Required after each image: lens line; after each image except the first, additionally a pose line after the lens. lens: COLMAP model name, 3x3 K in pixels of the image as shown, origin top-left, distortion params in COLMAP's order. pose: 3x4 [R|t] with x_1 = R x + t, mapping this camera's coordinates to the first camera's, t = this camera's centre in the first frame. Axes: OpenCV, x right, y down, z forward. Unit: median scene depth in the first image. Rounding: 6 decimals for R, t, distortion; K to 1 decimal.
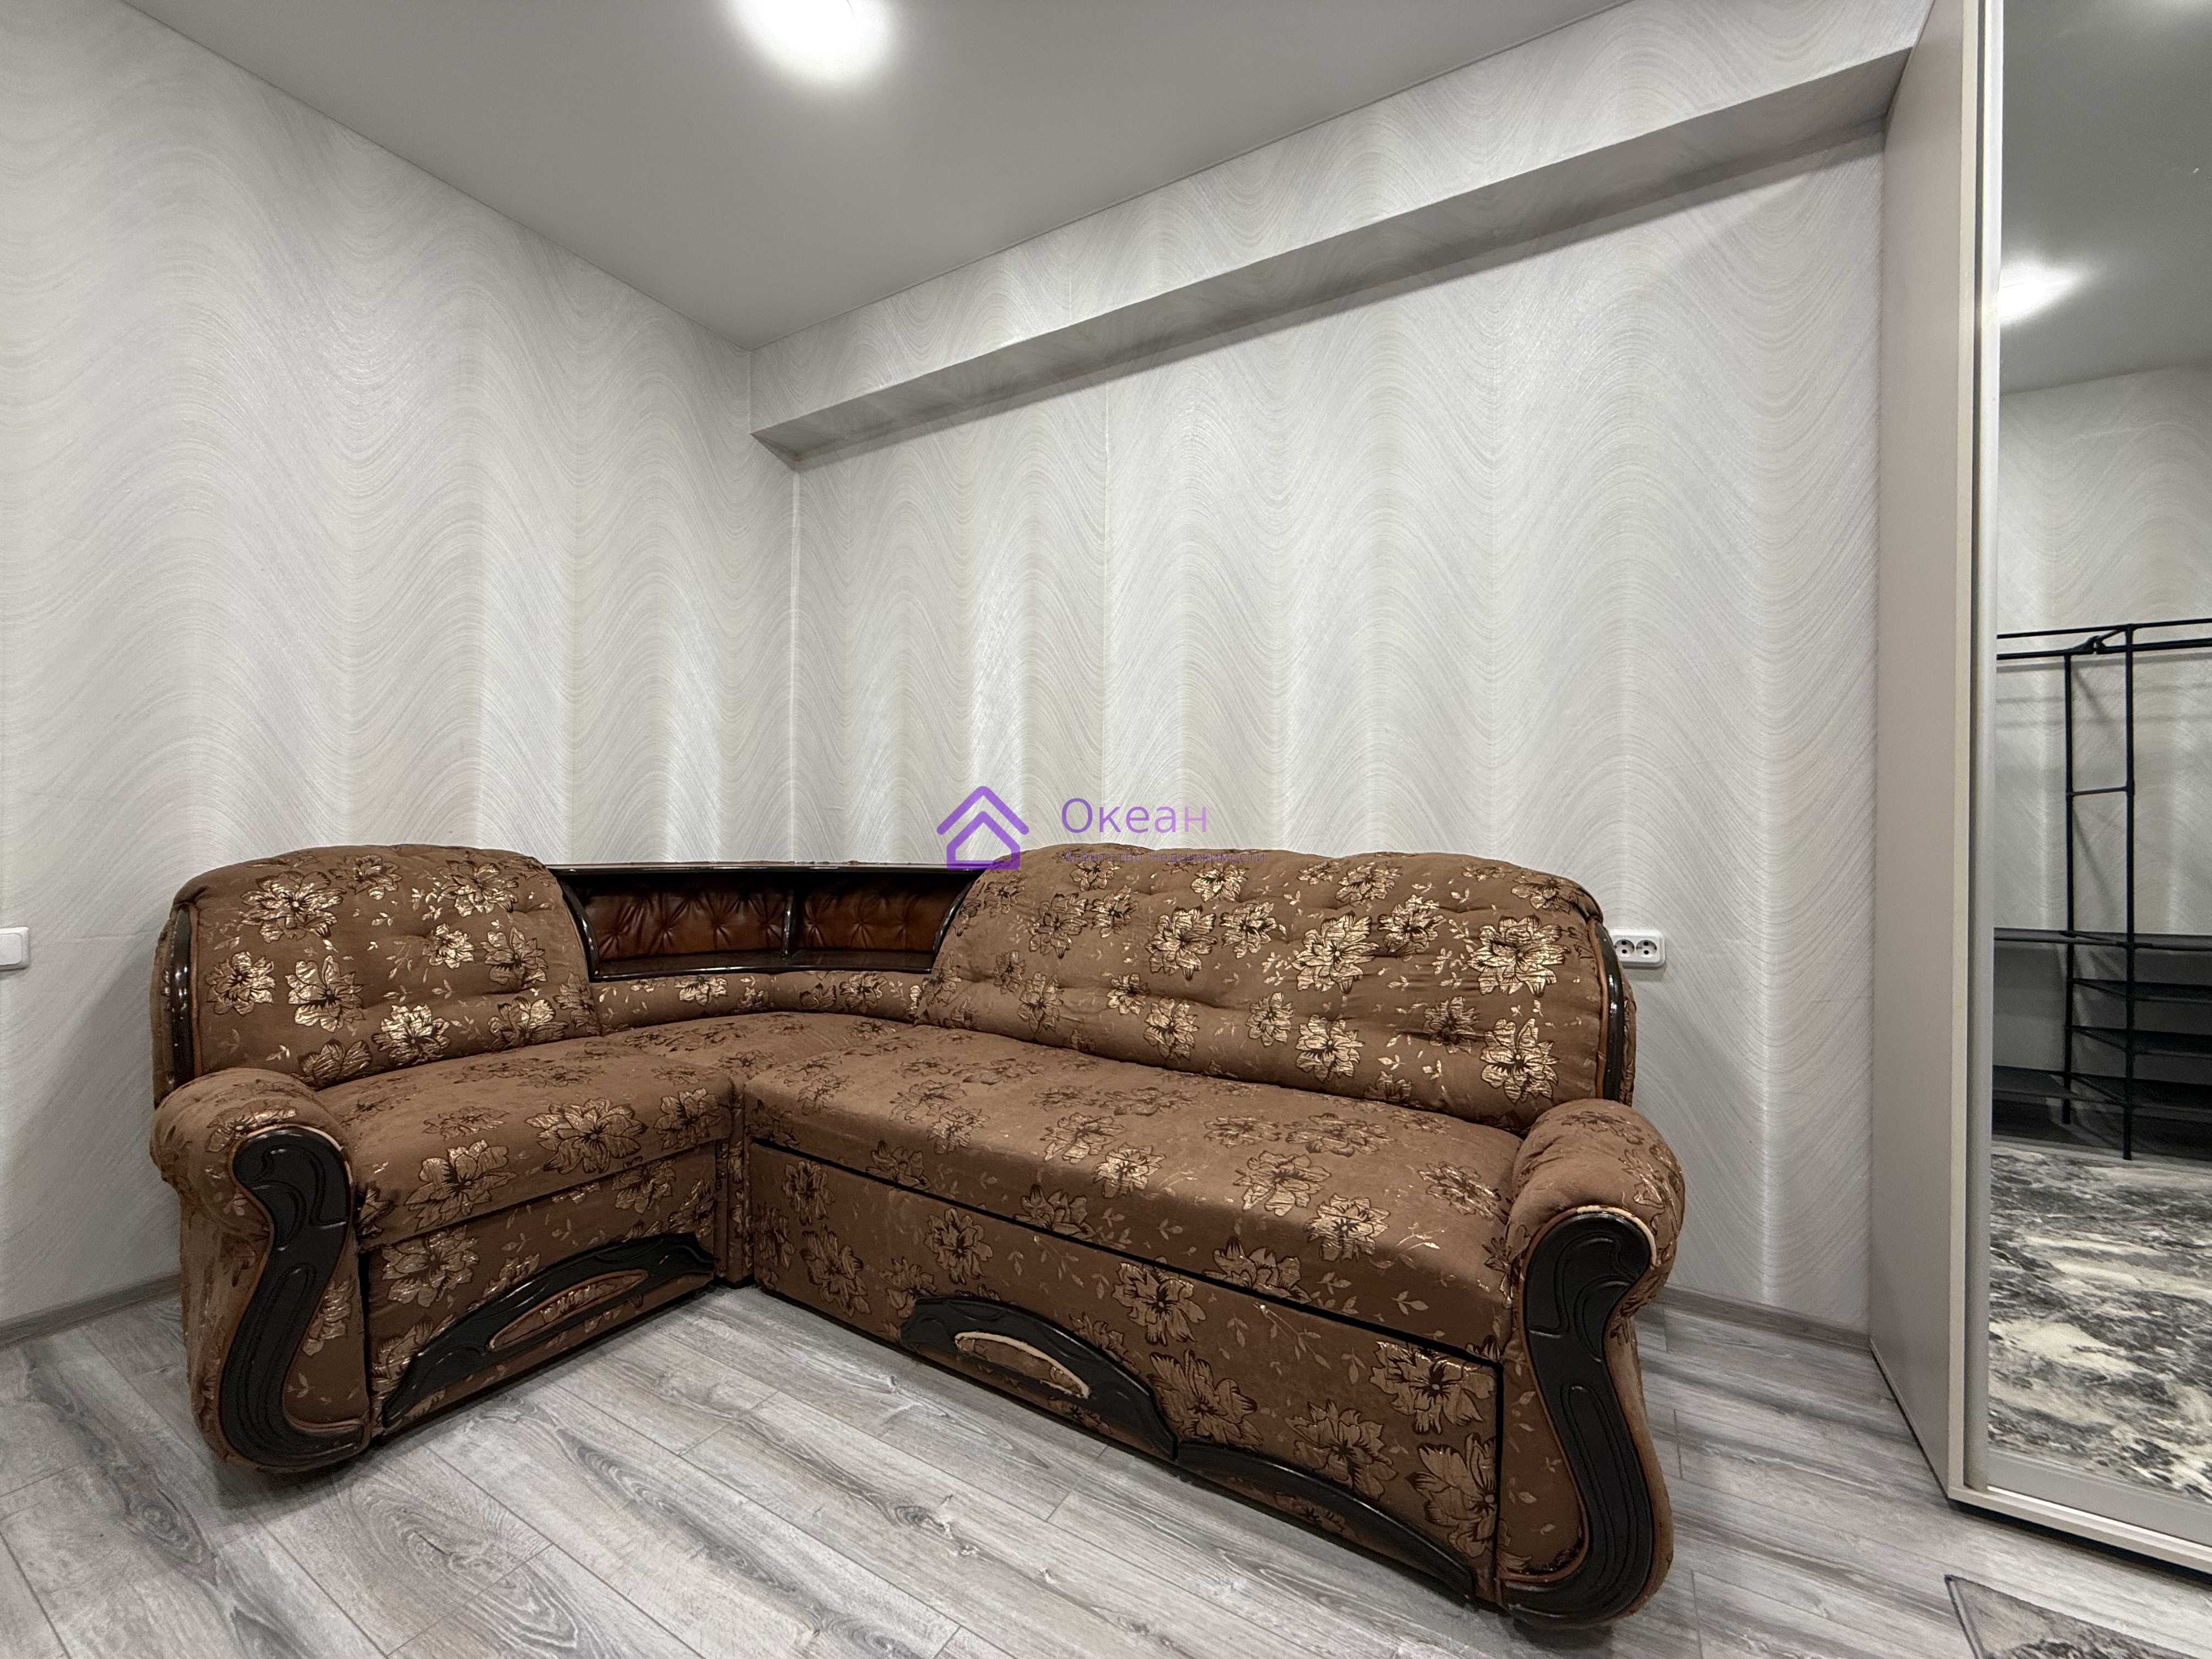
lens RADIAL K [[878.2, 0, 1101.4], [0, 878.2, 827.9], [0, 0, 1]] dist [-0.000045, 0.000359]
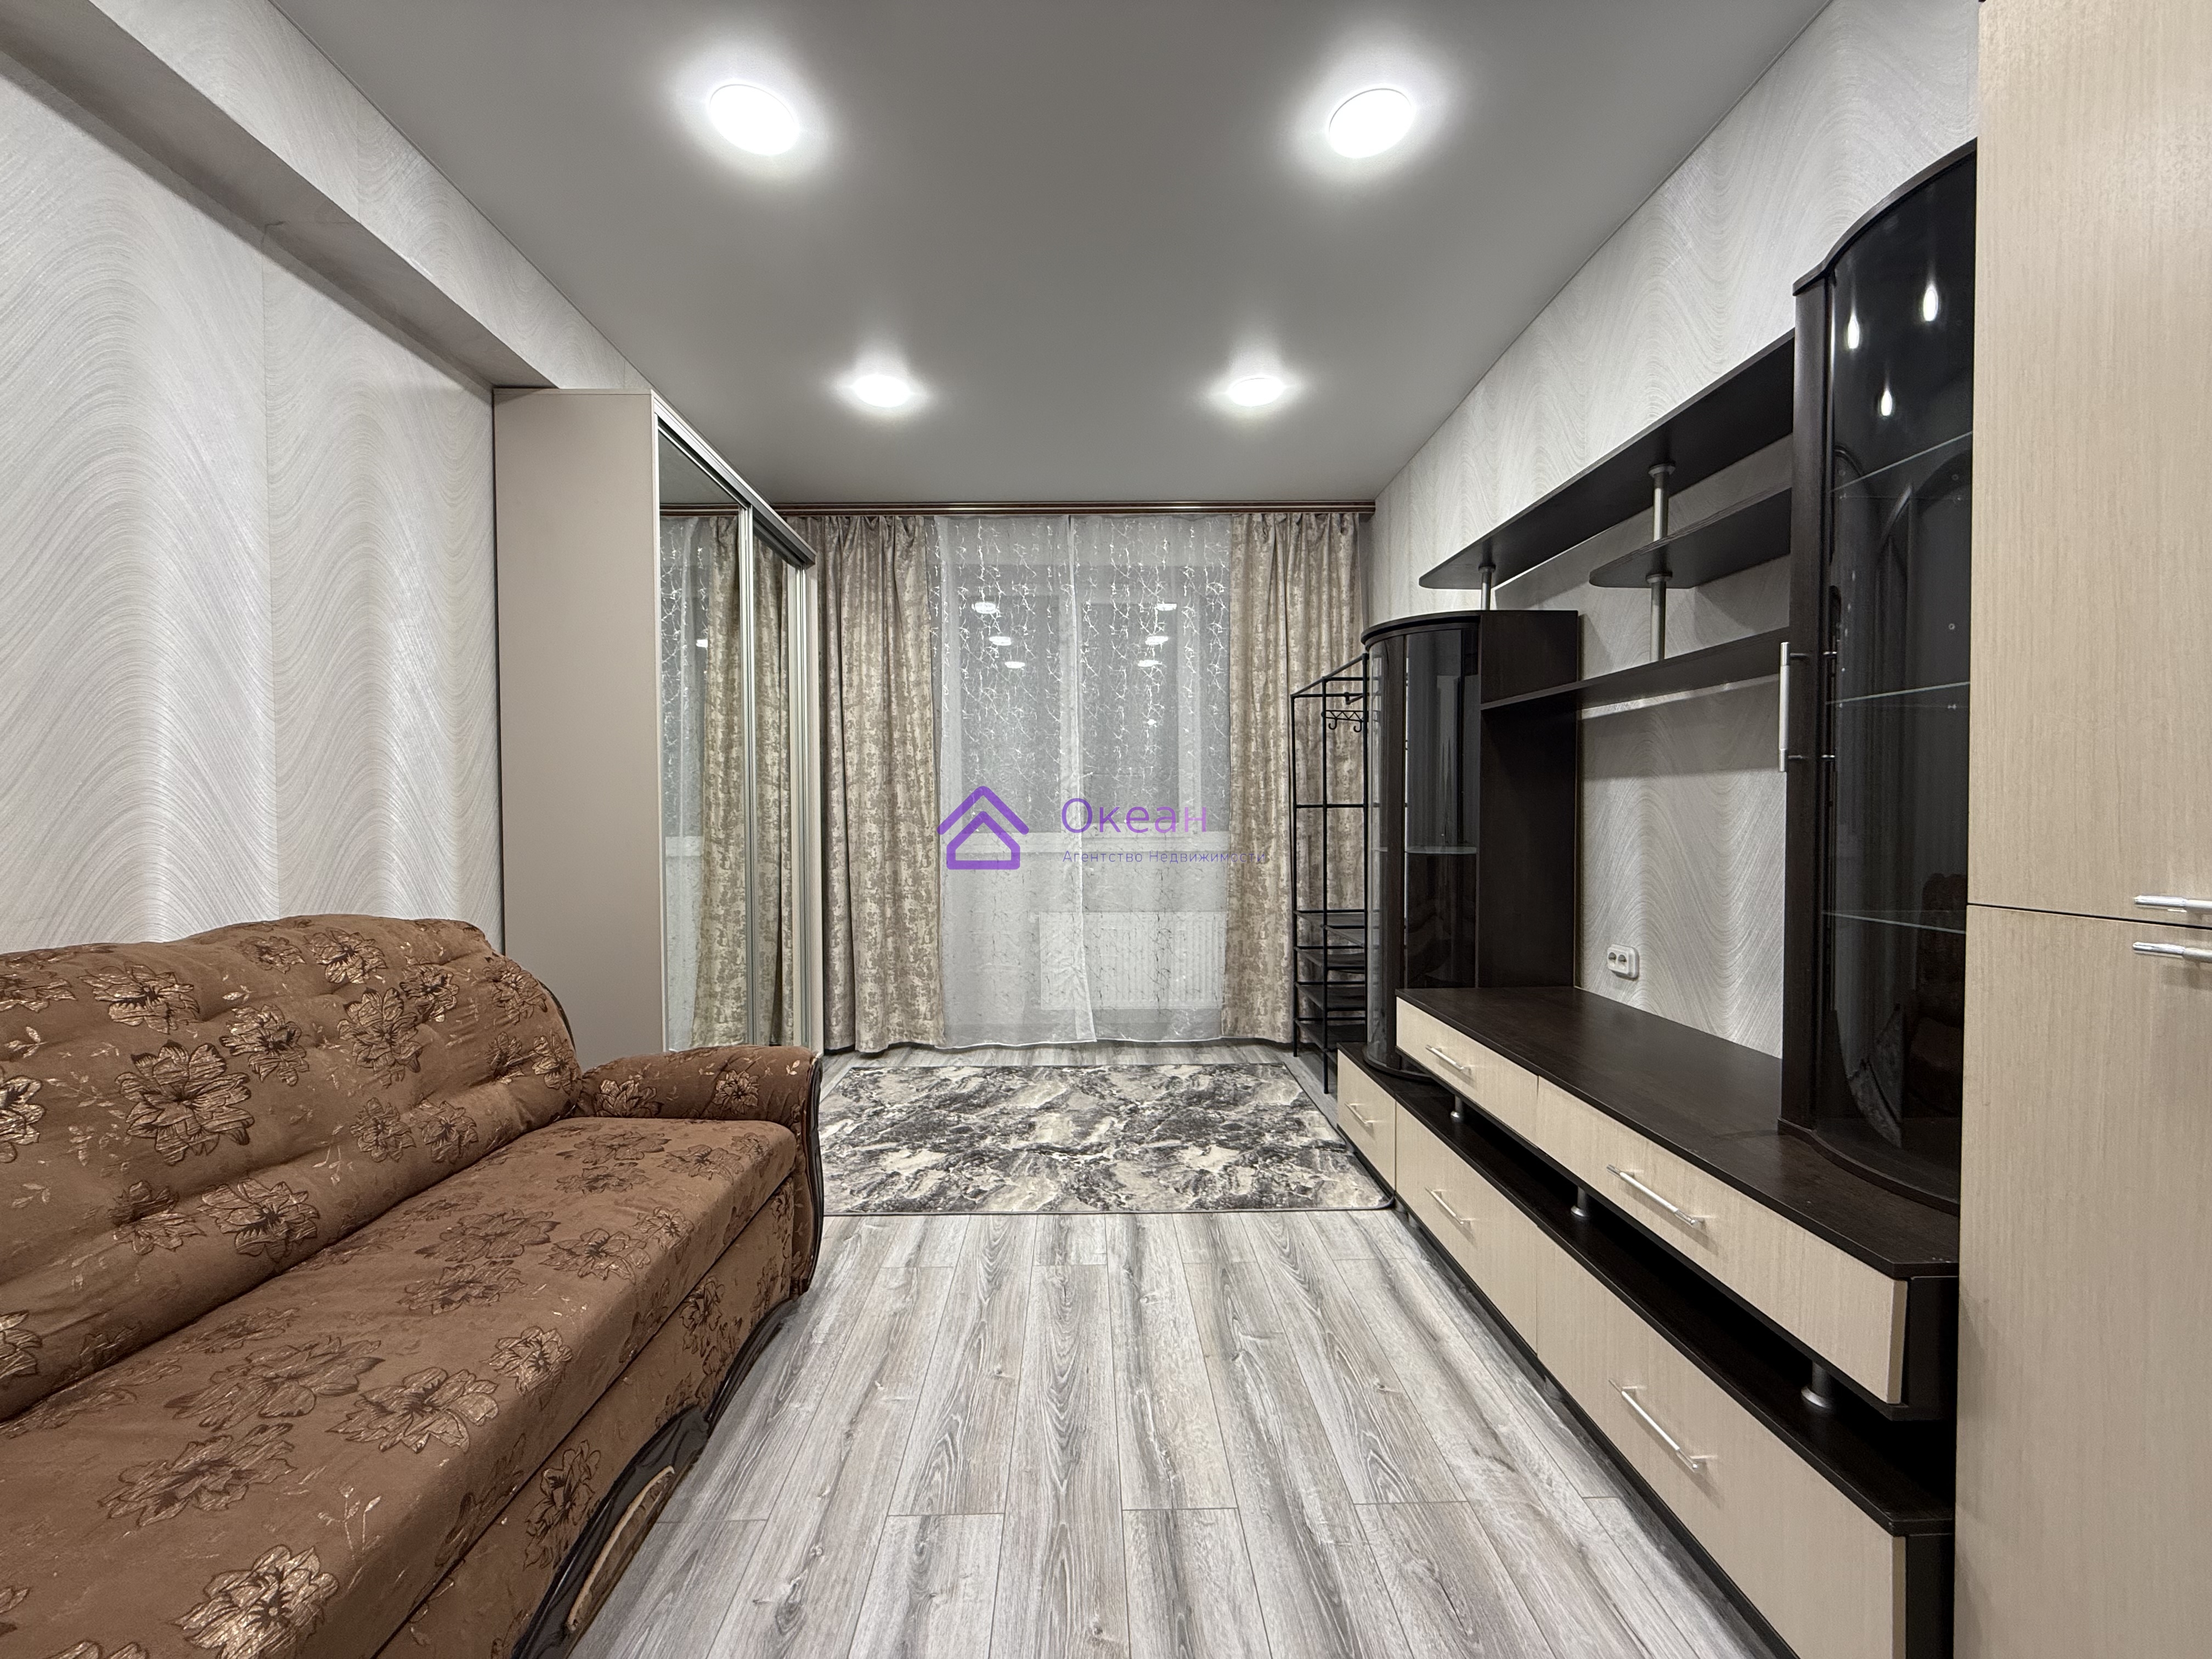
lens RADIAL K [[878.2, 0, 1101.4], [0, 878.2, 827.9], [0, 0, 1]] dist [-0.000045, 0.000359]
pose [[-0.525200, -0.018155, 0.850785, -0.876765], [0.004944, 0.999690, 0.024385, -0.086811], [-0.850965, 0.017014, -0.524947, 0.865387]]
